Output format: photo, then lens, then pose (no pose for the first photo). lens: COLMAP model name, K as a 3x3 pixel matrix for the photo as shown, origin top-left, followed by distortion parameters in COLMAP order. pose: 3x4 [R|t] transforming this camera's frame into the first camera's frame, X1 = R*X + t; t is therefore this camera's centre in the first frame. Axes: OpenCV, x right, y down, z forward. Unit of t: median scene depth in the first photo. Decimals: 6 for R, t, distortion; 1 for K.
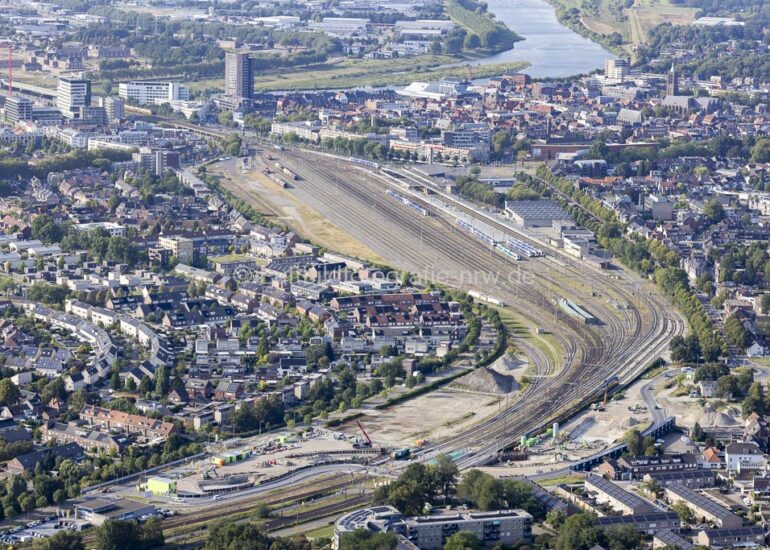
lens RADIAL K [[2619.8, 0, 385.0], [0, 2619.8, 275.0], [0, 0, 1]] dist [-0.217500, 0.893521]
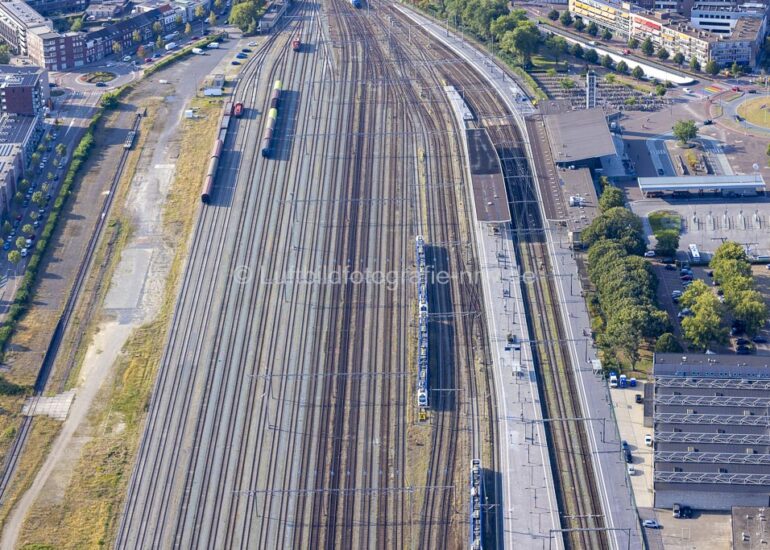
lens RADIAL K [[2102.2, 0, 385.0], [0, 2102.2, 275.0], [0, 0, 1]] dist [-0.169685, -0.287219]
pose [[0.964745, 0.060149, -0.256222, 0.107494], [0.003997, 0.970074, 0.242778, -0.141772], [0.263157, -0.235243, 0.935633, 0.906665]]
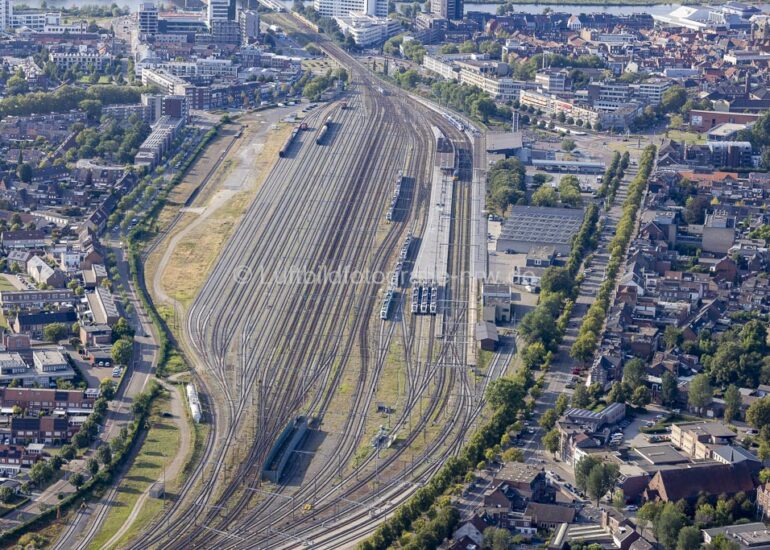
lens RADIAL K [[2335.7, 0, 385.0], [0, 2335.7, 275.0], [0, 0, 1]] dist [-0.154375, -0.325427]
pose [[0.950237, 0.084779, -0.299769, 0.257963], [-0.064544, 0.994956, 0.076790, -0.070602], [0.304767, -0.053620, 0.950916, 0.496594]]
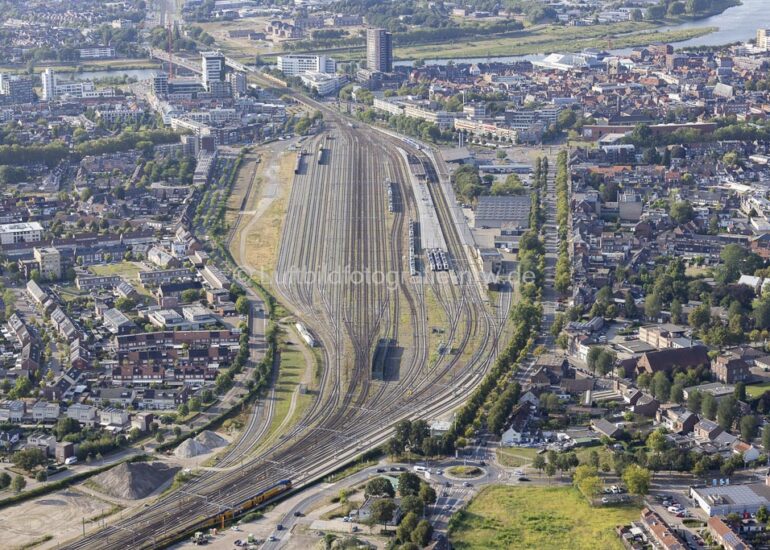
lens RADIAL K [[1874.7, 0, 385.0], [0, 1874.7, 275.0], [0, 0, 1]] dist [-0.098831, -0.283817]
pose [[0.972055, 0.025171, -0.233400, 0.223985], [-0.010148, 0.997811, 0.065341, -0.056198], [0.234534, -0.061147, 0.970183, 0.392934]]
